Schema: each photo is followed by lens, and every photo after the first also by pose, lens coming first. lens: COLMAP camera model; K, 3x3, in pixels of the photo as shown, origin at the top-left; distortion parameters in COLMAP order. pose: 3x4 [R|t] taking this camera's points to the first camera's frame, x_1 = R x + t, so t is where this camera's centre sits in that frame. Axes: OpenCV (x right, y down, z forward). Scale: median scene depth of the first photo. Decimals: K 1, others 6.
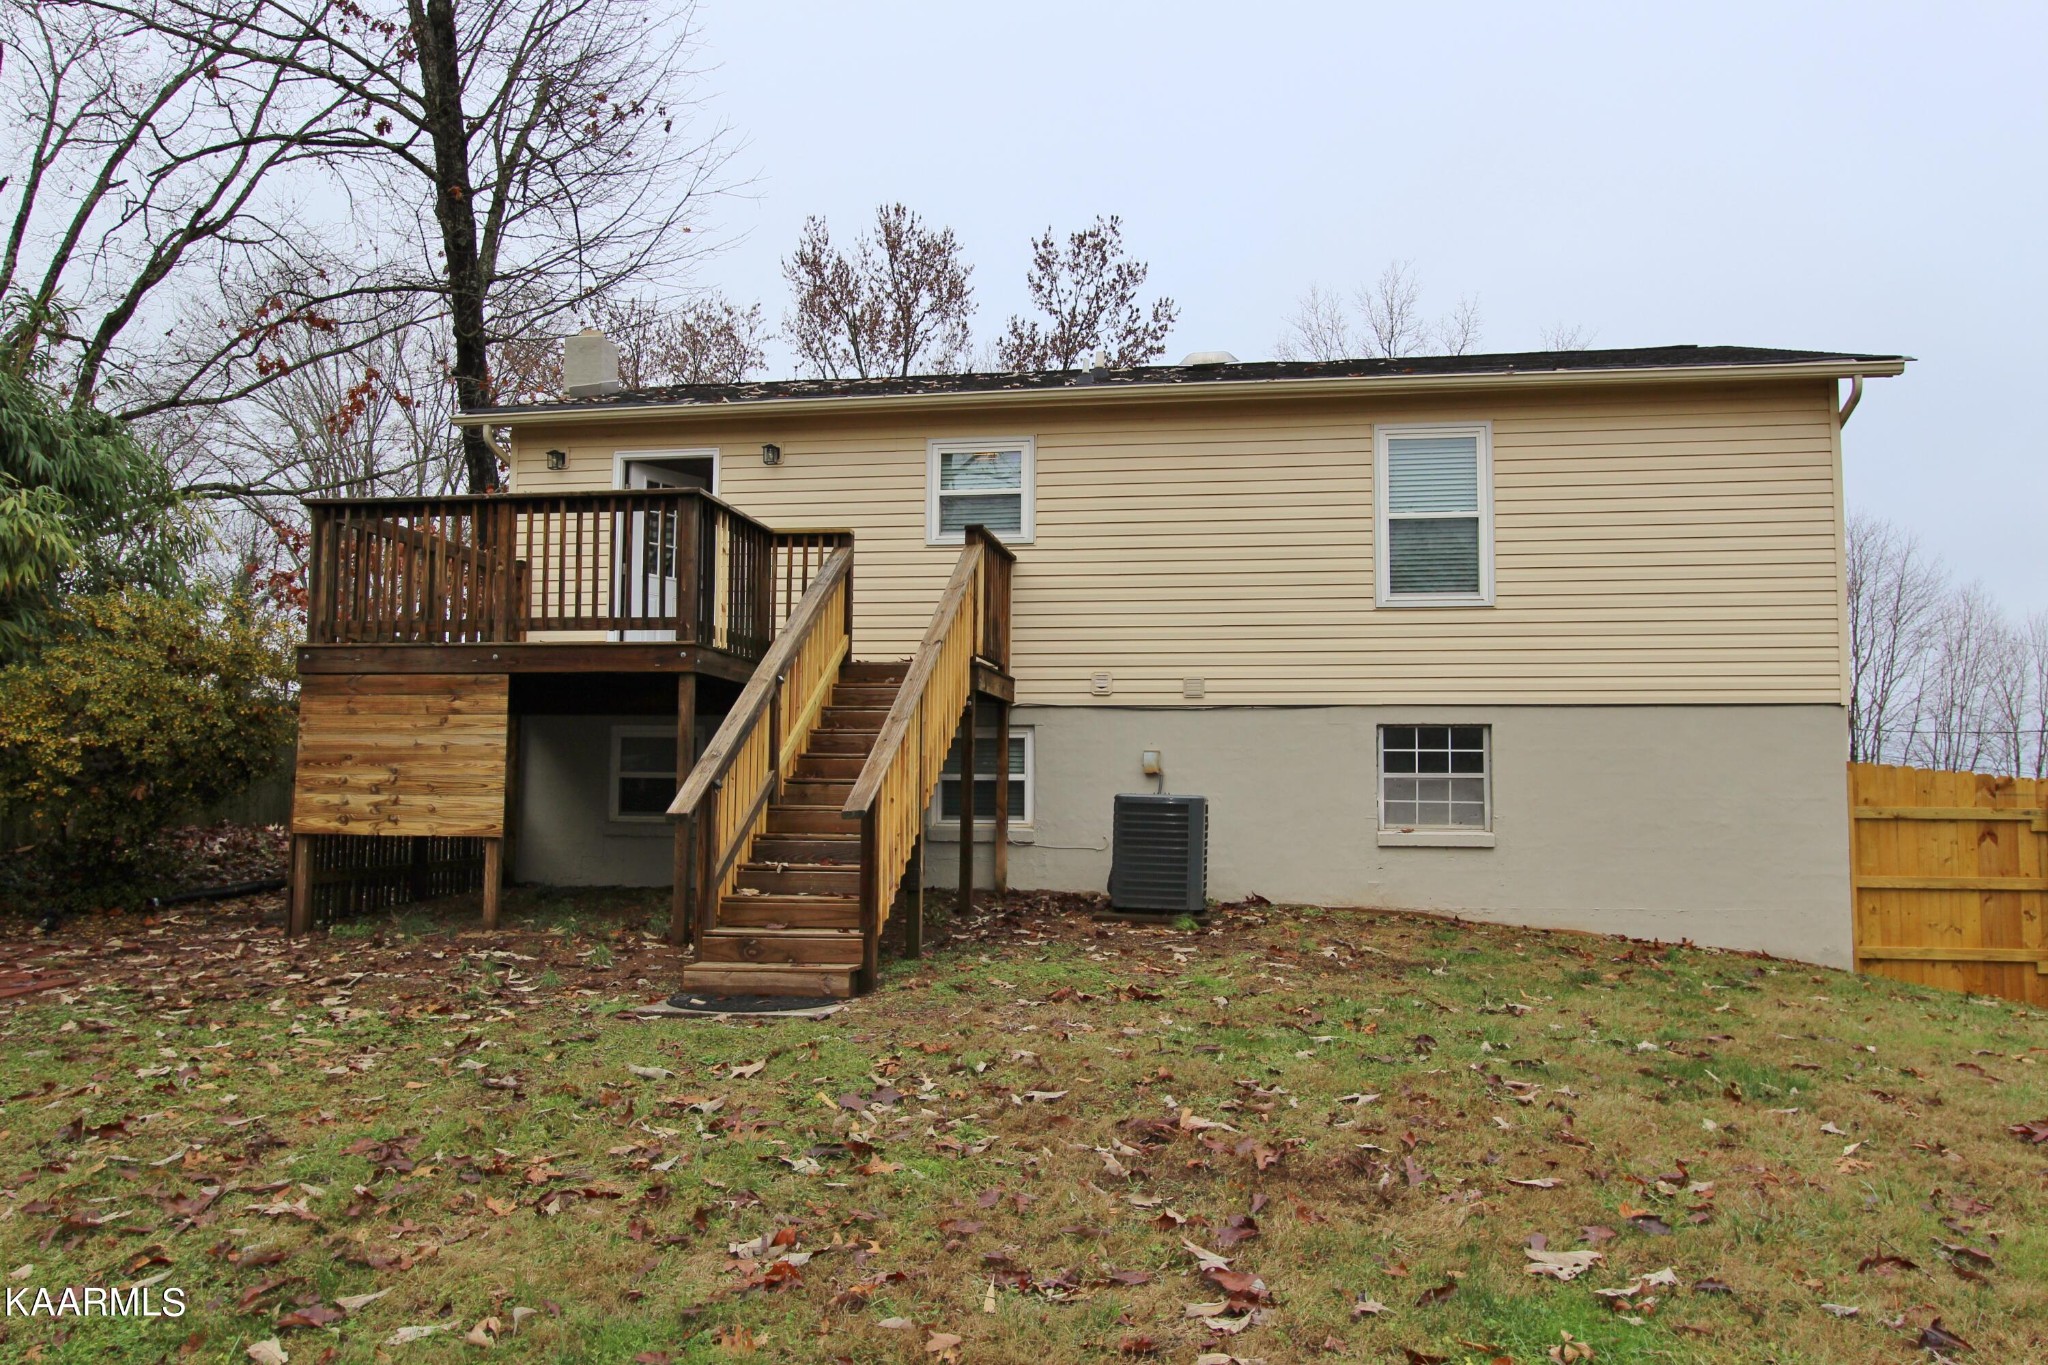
lens RADIAL K [[1526.7, 0, 1006.6], [0, 1526.7, 687.9], [0, 0, 1]] dist [-0.028320, 0.038906]
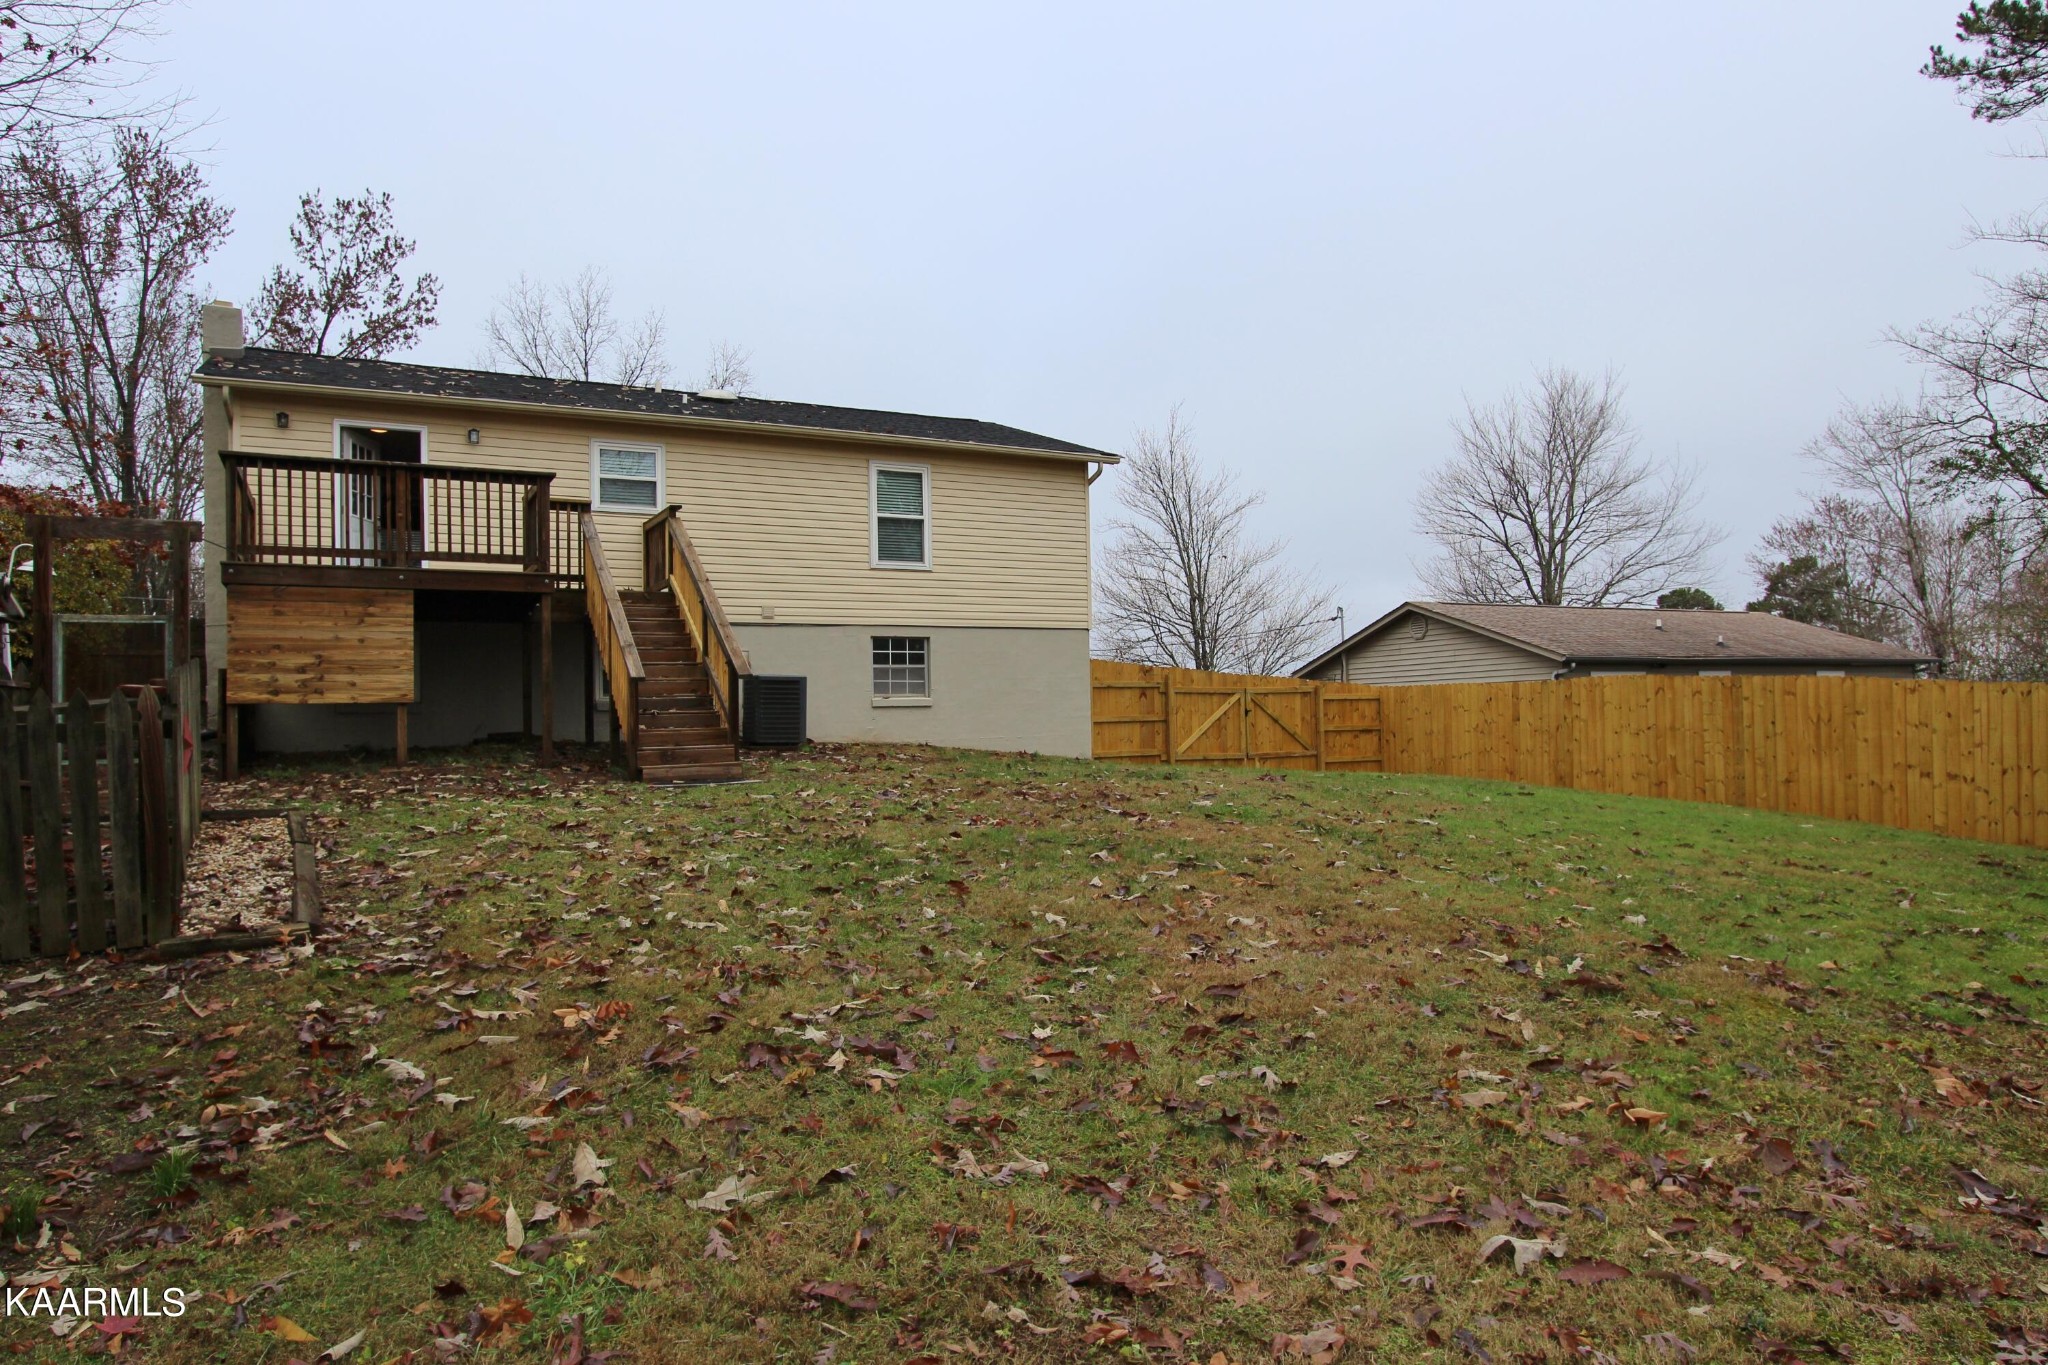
lens RADIAL K [[1526.7, 0, 1006.6], [0, 1526.7, 687.9], [0, 0, 1]] dist [-0.028320, 0.038906]
pose [[0.771899, -0.004999, 0.635725, -0.740194], [-0.020024, 0.999282, 0.032172, 0.024011], [-0.635429, -0.037563, 0.771245, -0.429055]]
